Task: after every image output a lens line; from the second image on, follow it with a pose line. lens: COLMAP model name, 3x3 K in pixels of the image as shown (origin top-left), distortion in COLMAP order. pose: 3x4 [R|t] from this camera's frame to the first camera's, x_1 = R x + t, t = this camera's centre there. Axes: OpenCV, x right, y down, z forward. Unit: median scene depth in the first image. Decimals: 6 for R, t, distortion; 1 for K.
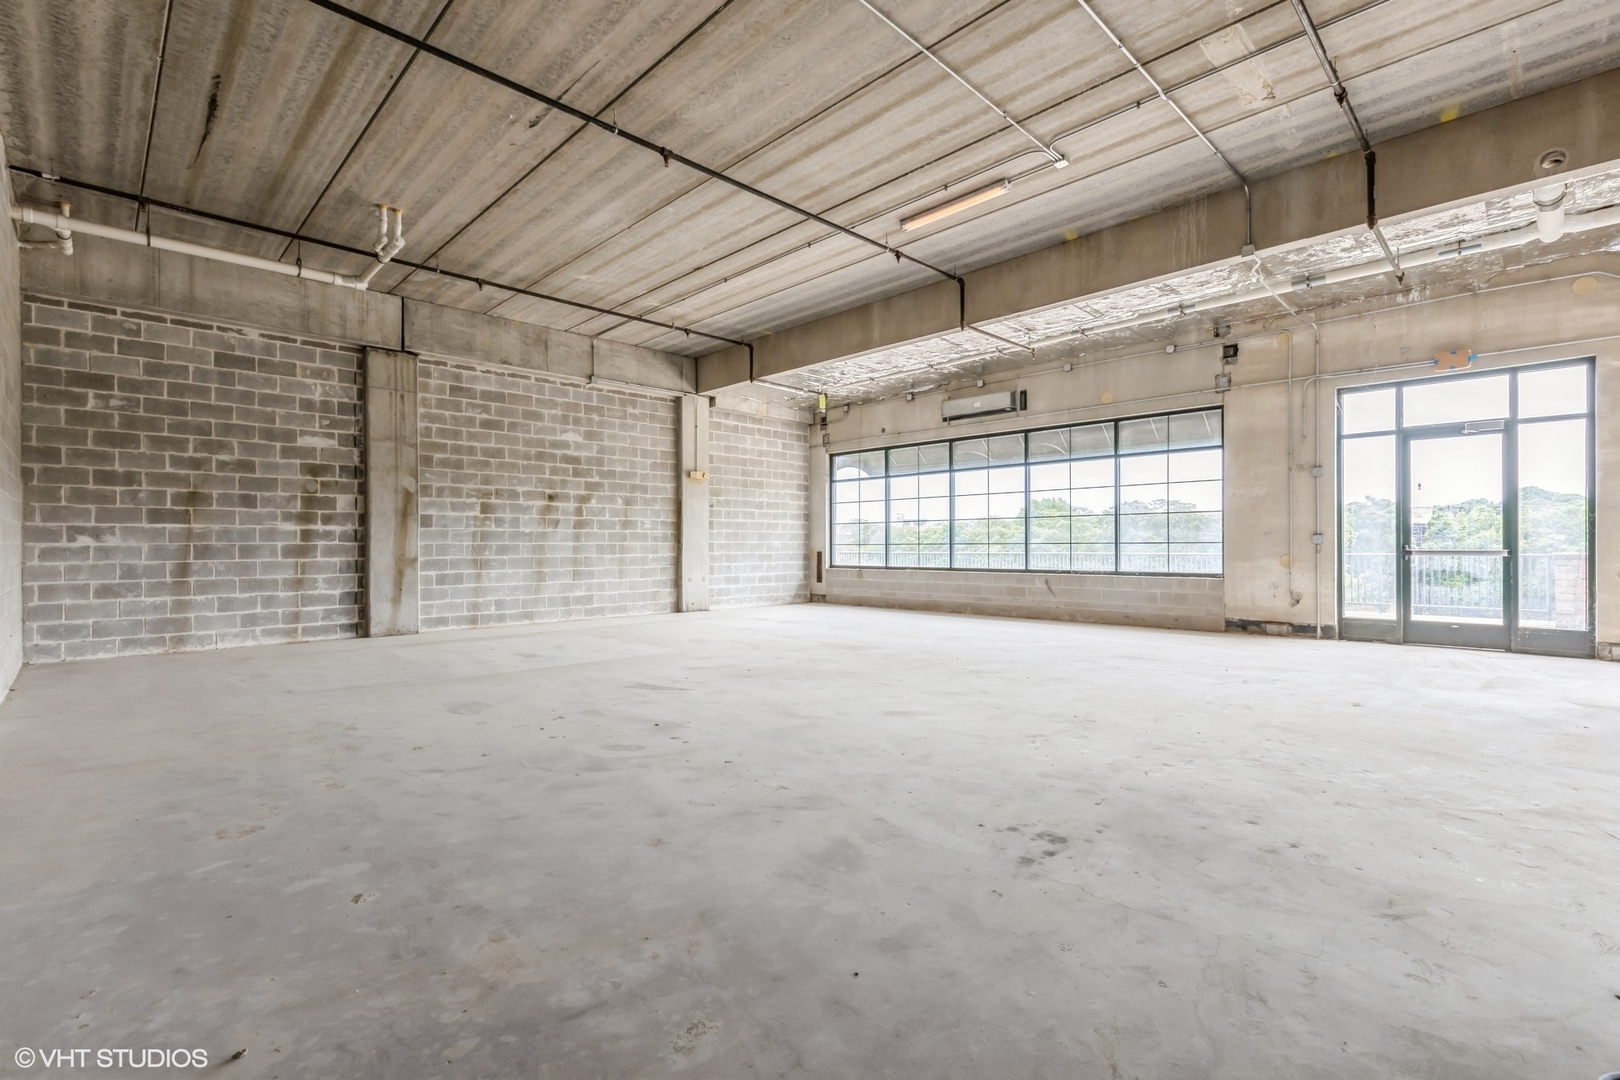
lens RADIAL K [[724.6, 0, 811.4], [0, 724.6, 545.6], [0, 0, 1]] dist [-0.008790, 0.000043]
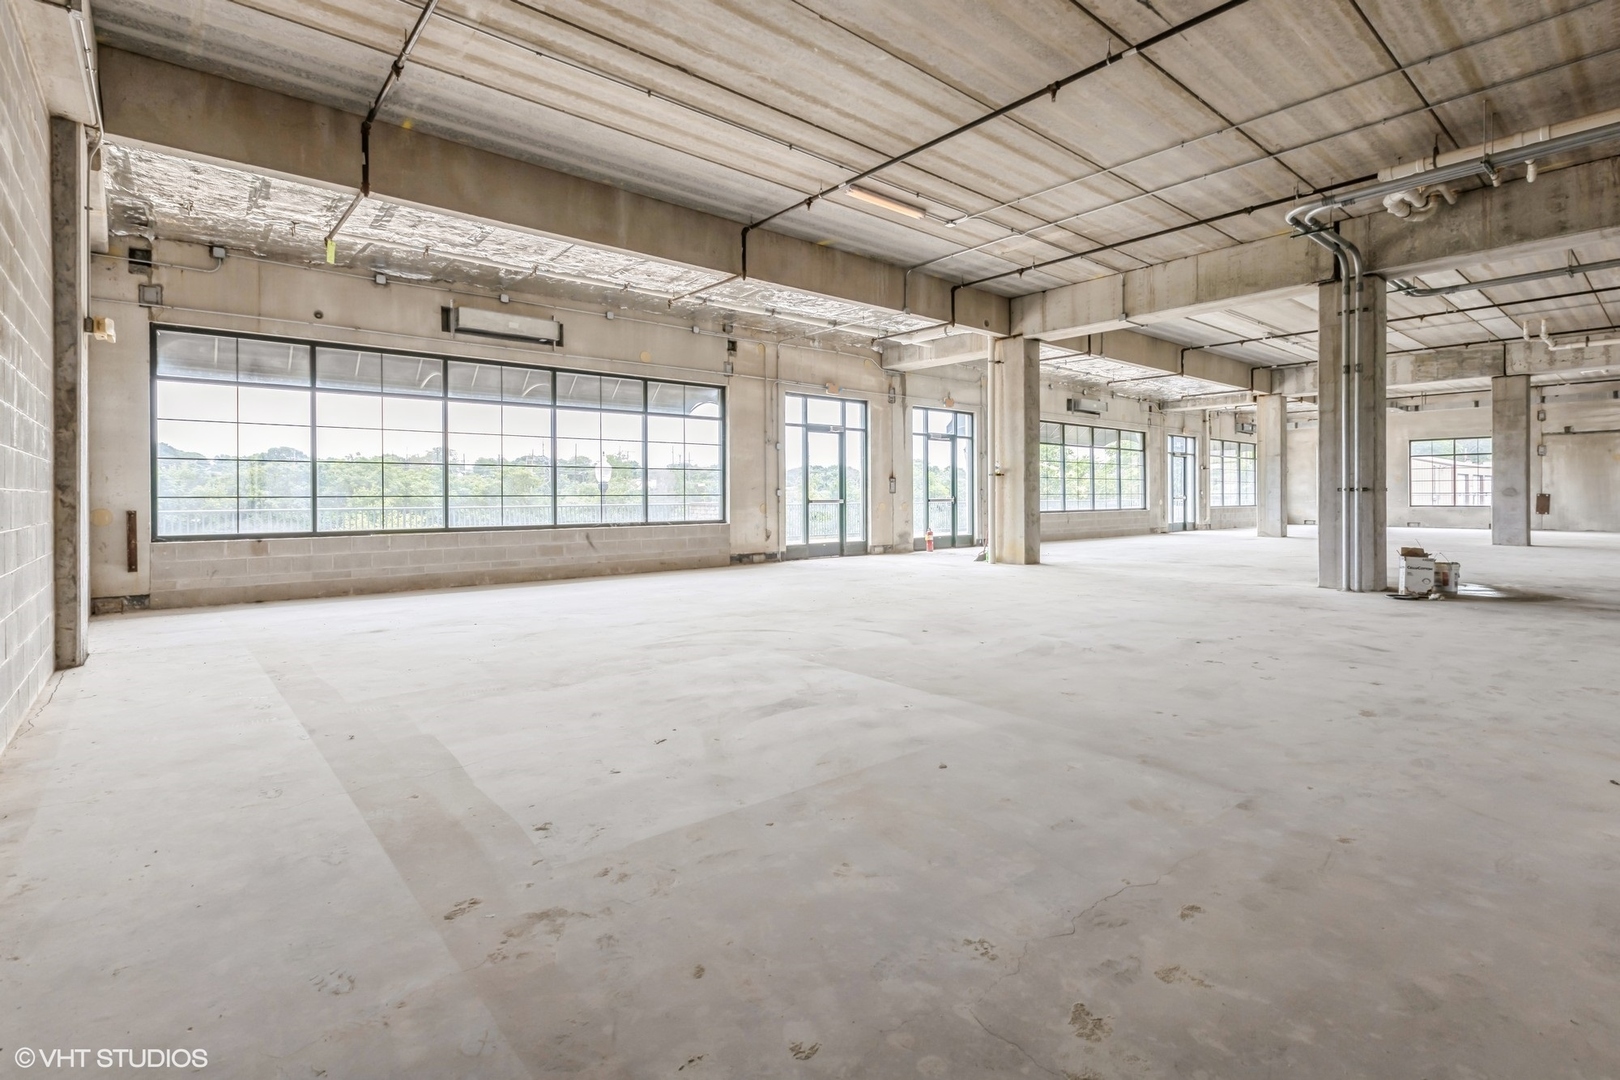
lens RADIAL K [[761.4, 0, 810.6], [0, 761.4, 498.9], [0, 0, 1]] dist [-0.000957, -0.000085]
pose [[0.074581, -0.000974, 0.997215, -0.740796], [0.004198, 0.999991, 0.000663, 0.002069], [-0.997206, 0.004137, 0.074584, 0.745527]]
